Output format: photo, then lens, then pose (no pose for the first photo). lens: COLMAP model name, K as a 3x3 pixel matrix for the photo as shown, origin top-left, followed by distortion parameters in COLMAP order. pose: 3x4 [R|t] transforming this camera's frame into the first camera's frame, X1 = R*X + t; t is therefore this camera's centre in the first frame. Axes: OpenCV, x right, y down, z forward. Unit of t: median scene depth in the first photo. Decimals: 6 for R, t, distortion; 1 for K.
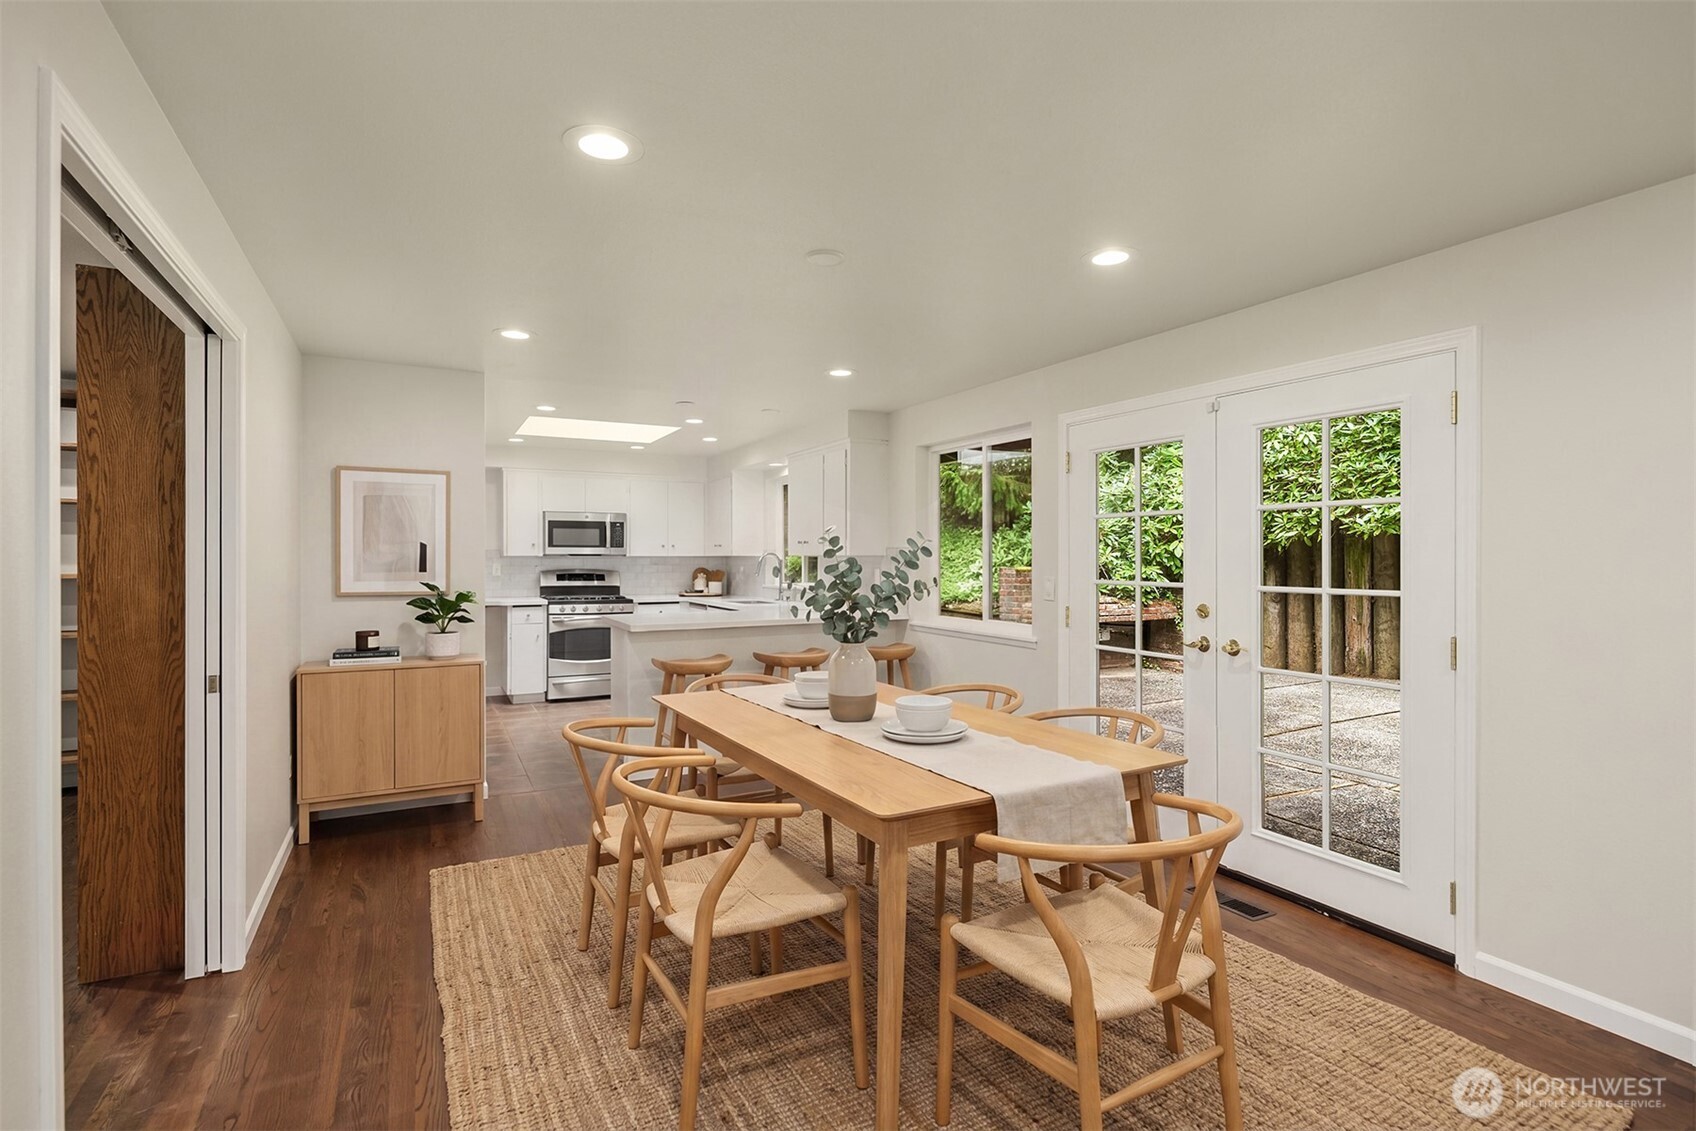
lens RADIAL K [[826.5, 0, 847.3], [0, 826.5, 562.6], [0, 0, 1]] dist [-0.002134, -0.000707]
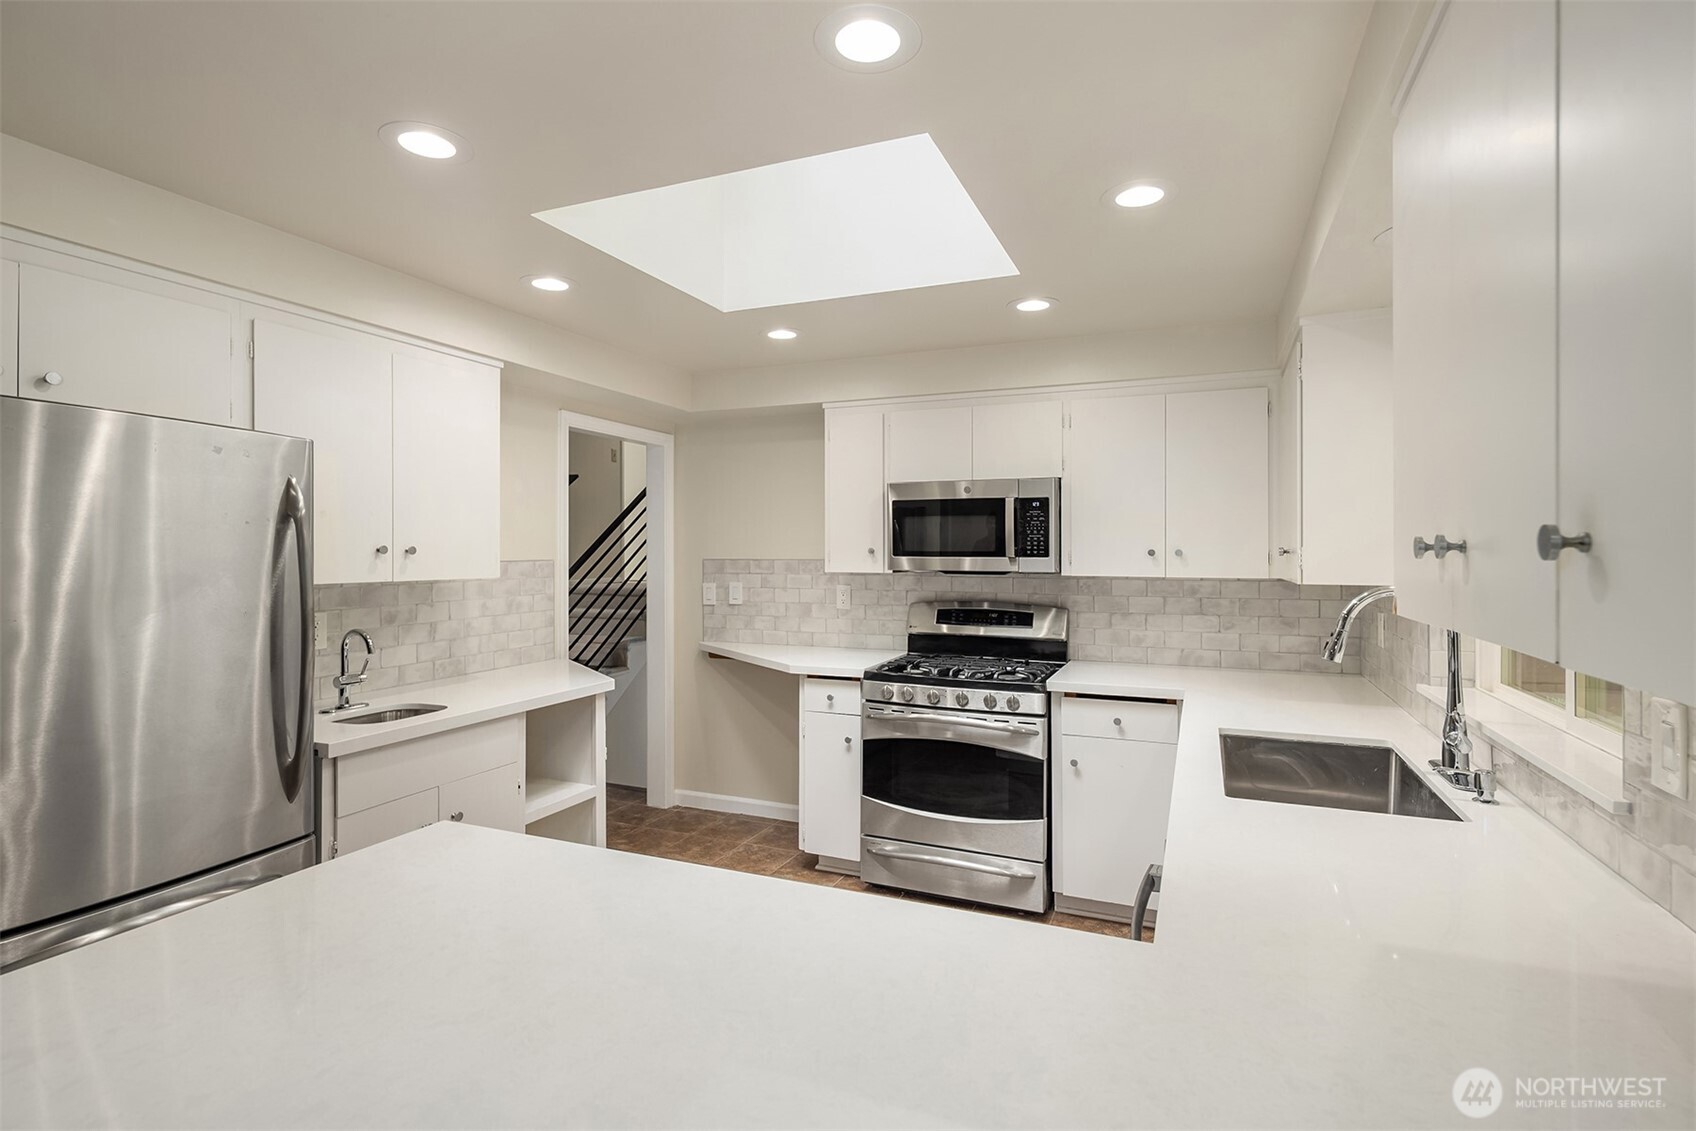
lens RADIAL K [[826.5, 0, 847.1], [0, 826.5, 559.4], [0, 0, 1]] dist [-0.002134, -0.000707]
pose [[0.633529, -0.002687, -0.773715, -0.000699], [0.005296, 0.999986, 0.000863, -0.018548], [0.773701, -0.004644, 0.633534, 0.698119]]
